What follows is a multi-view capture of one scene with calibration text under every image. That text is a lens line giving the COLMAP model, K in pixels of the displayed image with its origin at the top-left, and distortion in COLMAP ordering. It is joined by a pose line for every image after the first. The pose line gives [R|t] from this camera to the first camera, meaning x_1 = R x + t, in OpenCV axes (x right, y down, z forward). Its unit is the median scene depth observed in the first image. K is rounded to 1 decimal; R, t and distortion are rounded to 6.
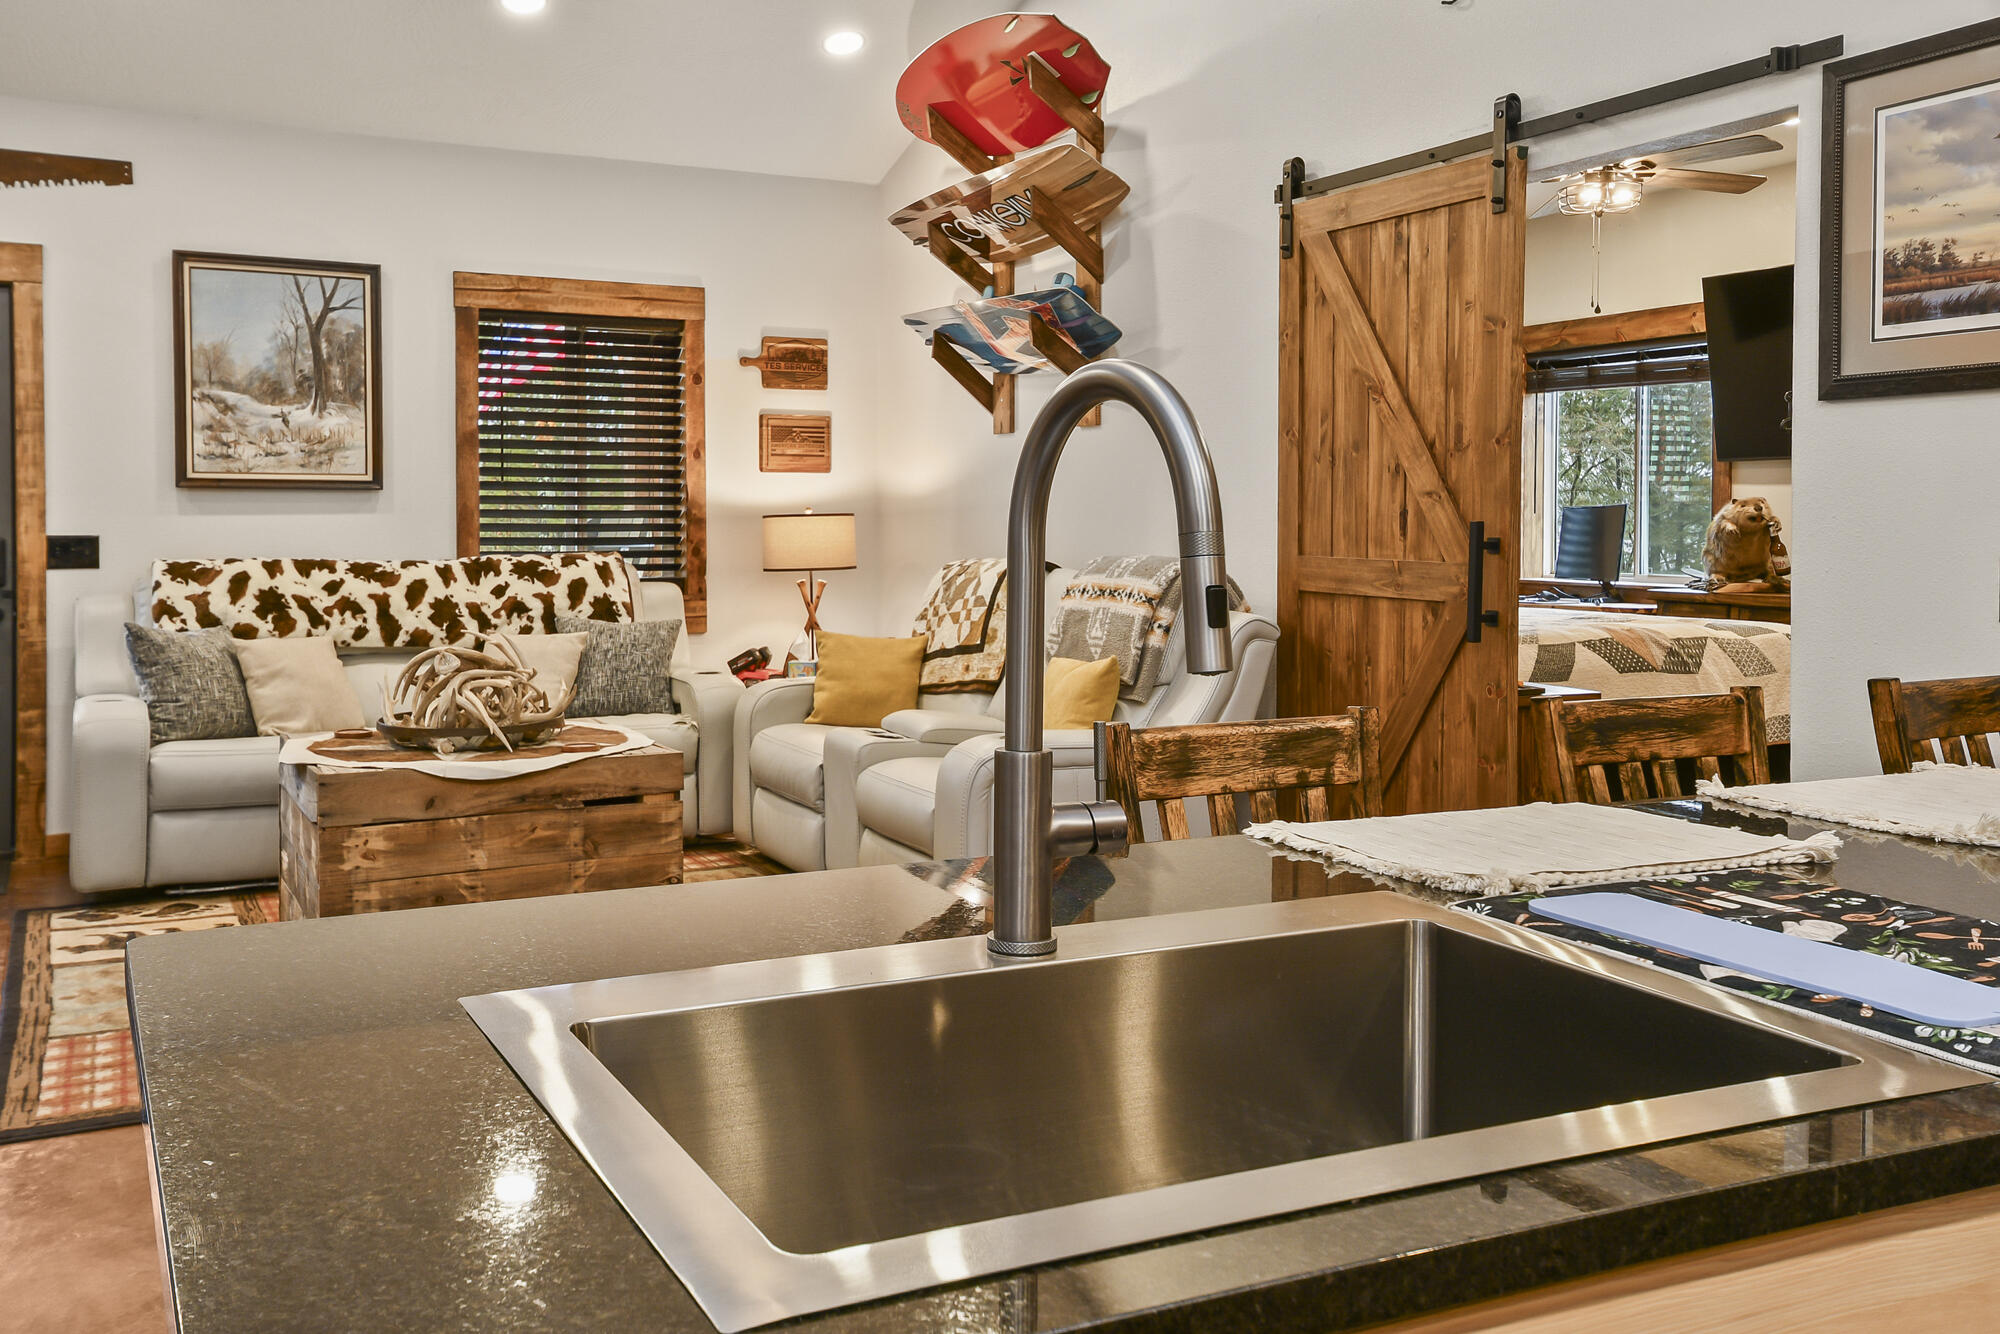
lens RADIAL K [[1738.3, 0, 972.3], [0, 1738.3, 546.2], [0, 0, 1]] dist [0.067945, 0.010640]
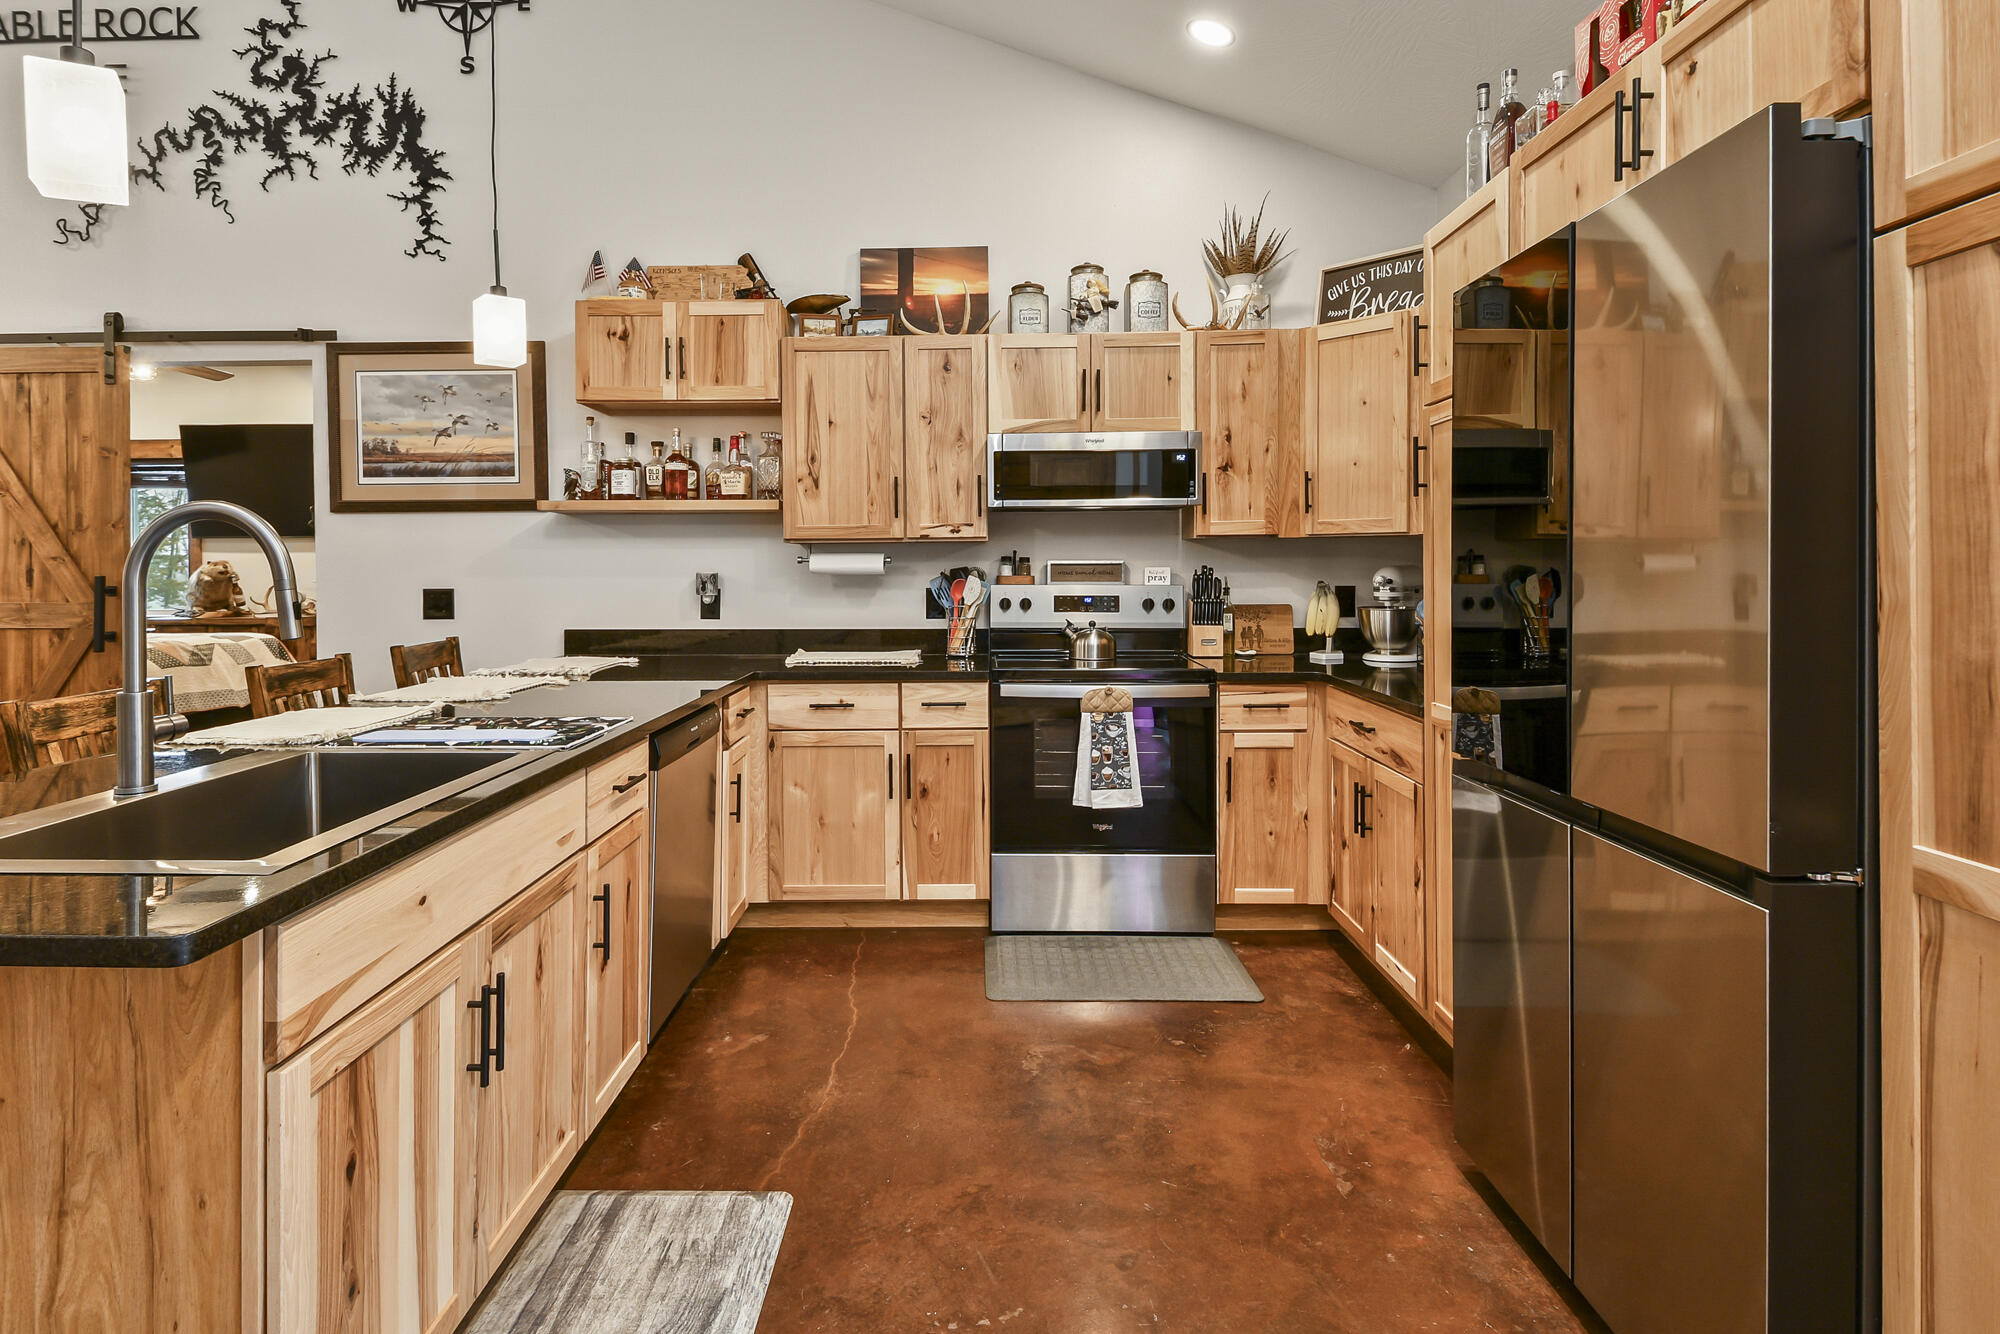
lens RADIAL K [[1025.9, 0, 946.0], [0, 1025.9, 573.6], [0, 0, 1]] dist [0.042658, -0.034195]
pose [[0.478724, -0.015339, 0.877832, -0.113500], [0.023235, 0.999719, 0.004797, -0.002092], [-0.877658, 0.018100, 0.478945, -0.083979]]
